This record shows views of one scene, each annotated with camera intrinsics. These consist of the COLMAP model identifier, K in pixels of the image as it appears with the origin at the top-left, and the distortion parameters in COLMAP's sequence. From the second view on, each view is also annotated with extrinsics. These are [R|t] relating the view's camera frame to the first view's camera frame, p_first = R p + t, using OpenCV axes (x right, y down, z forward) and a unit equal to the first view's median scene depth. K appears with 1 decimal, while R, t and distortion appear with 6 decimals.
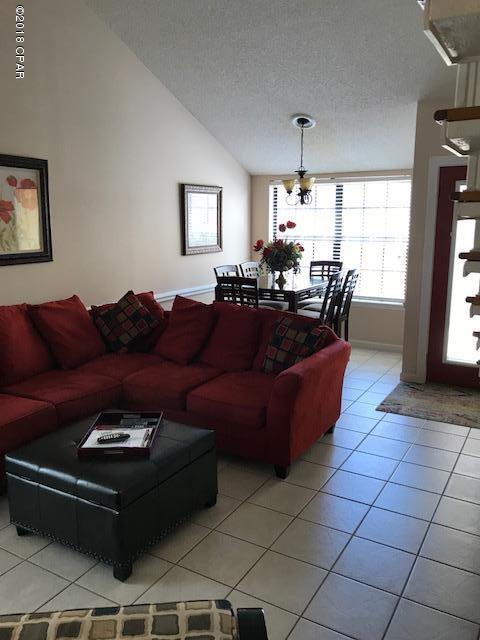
lens RADIAL K [[523.9, 0, 241.0], [0, 523.9, 318.3], [0, 0, 1]] dist [-0.013200, -0.012195]
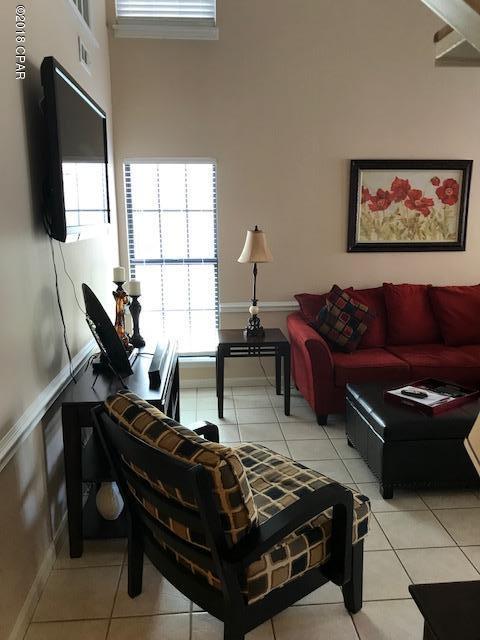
lens RADIAL K [[523.9, 0, 238.2], [0, 523.9, 320.9], [0, 0, 1]] dist [-0.013200, -0.012195]
pose [[0.563447, 0.163391, -0.809834, 0.390440], [-0.148503, 0.984312, 0.095271, 0.005211], [0.812696, 0.066583, 0.578872, -0.043185]]
